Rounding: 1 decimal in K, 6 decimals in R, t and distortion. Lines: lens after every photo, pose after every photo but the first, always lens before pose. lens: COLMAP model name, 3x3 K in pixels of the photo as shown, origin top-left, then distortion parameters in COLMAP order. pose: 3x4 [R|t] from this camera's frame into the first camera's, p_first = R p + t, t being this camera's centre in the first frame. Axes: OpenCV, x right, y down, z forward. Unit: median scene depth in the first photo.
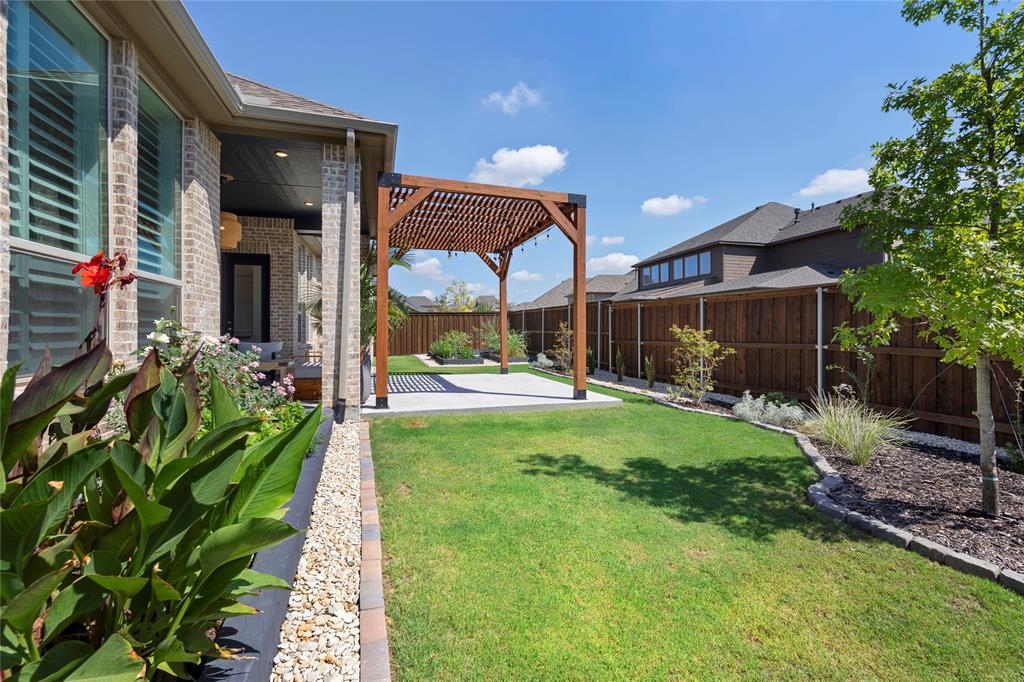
lens RADIAL K [[447.0, 0, 512.0], [0, 447.0, 341.0], [0, 0, 1]] dist [0.000916, 0.000111]
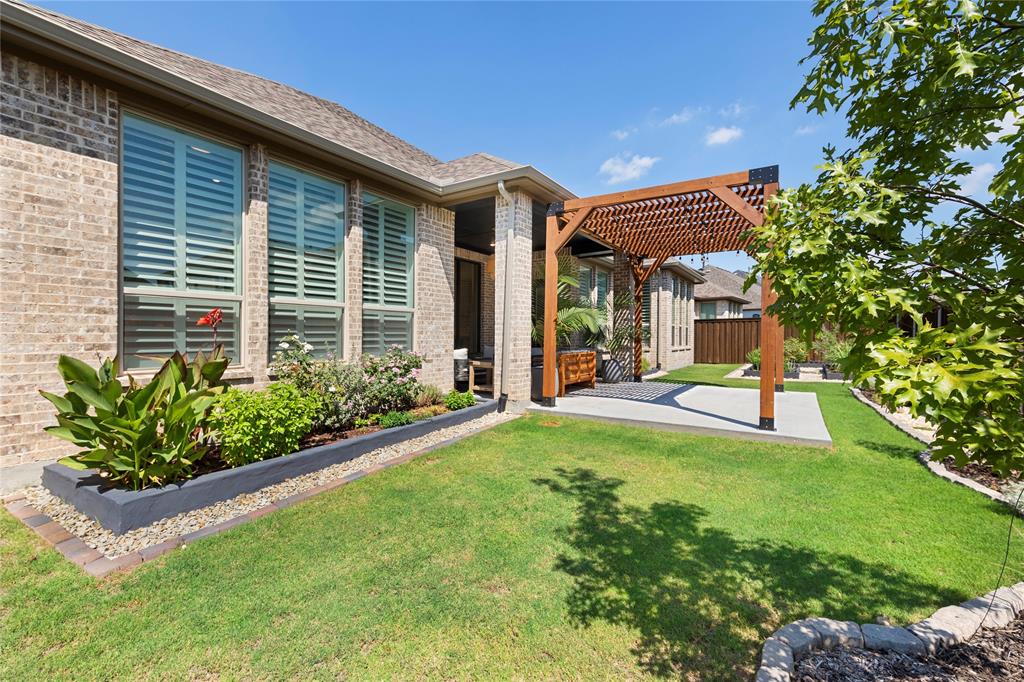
lens RADIAL K [[433.5, 0, 512.0], [0, 433.5, 341.0], [0, 0, 1]] dist [-0.001063, 0.000137]
pose [[0.644588, 0.008135, -0.764487, 0.764550], [-0.019606, 0.999790, -0.005891, -0.017981], [0.764279, 0.018786, 0.644613, 0.306724]]
